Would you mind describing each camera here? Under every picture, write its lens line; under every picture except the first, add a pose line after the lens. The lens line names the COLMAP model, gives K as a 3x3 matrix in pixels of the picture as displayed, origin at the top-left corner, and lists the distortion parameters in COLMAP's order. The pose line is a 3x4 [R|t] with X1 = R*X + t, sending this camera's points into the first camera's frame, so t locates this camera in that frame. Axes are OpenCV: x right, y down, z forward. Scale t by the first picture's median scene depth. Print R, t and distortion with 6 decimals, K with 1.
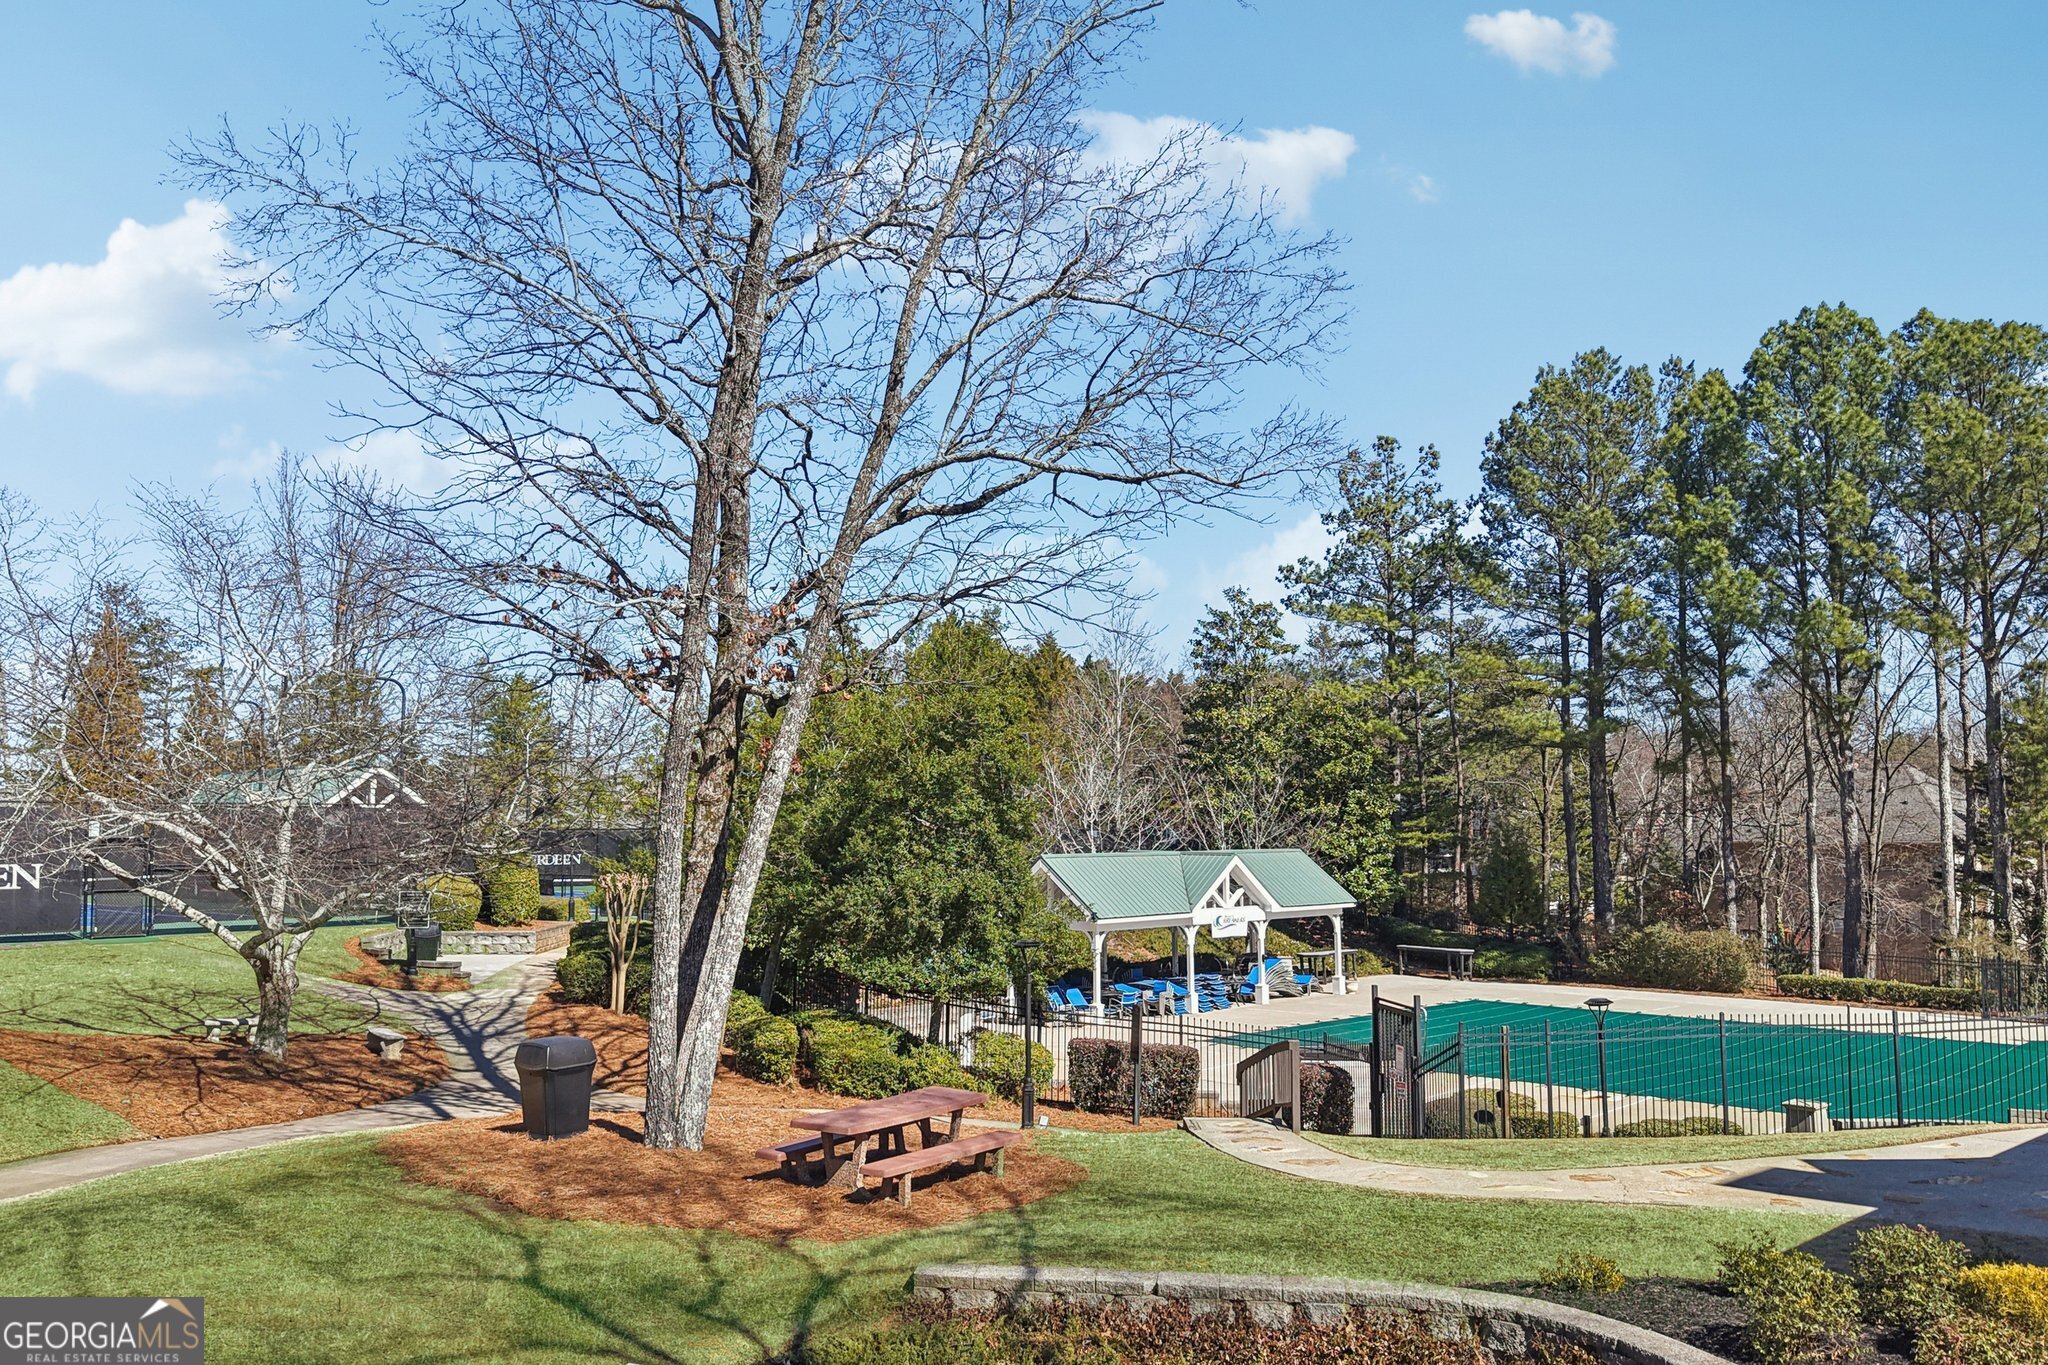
lens RADIAL K [[1615.5, 0, 1024.0], [0, 1615.5, 682.5], [0, 0, 1]] dist [0.028387, -0.042415]
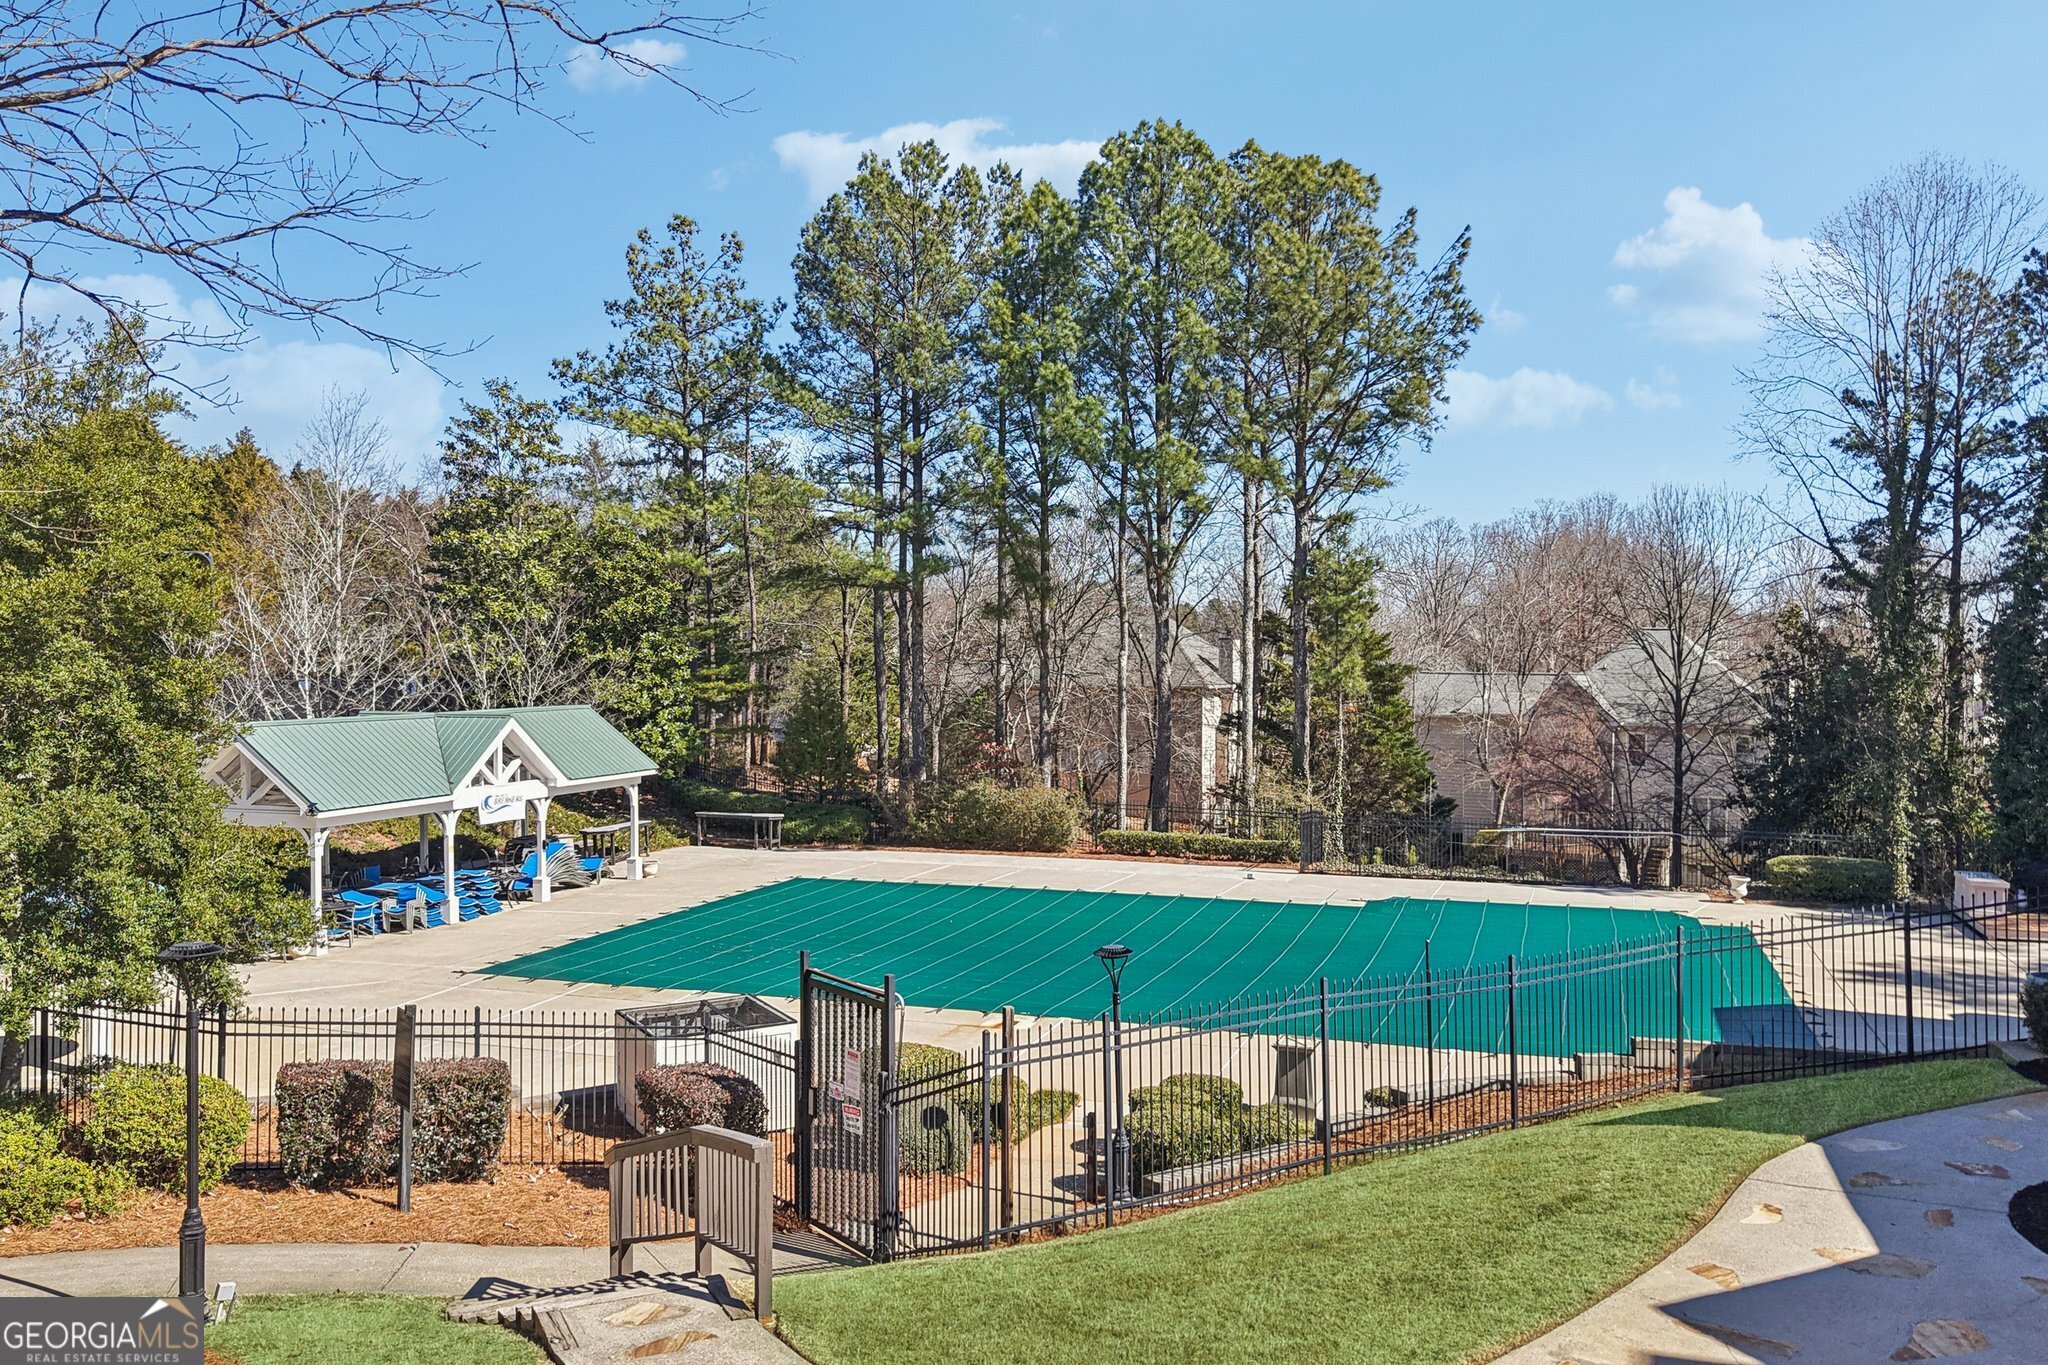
lens RADIAL K [[1615.5, 0, 1024.0], [0, 1615.5, 682.5], [0, 0, 1]] dist [0.028387, -0.042415]
pose [[0.894664, -0.003436, 0.446726, 0.003260], [-0.041783, 0.994944, 0.091332, 0.007381], [-0.444781, -0.100377, 0.889997, 0.164163]]
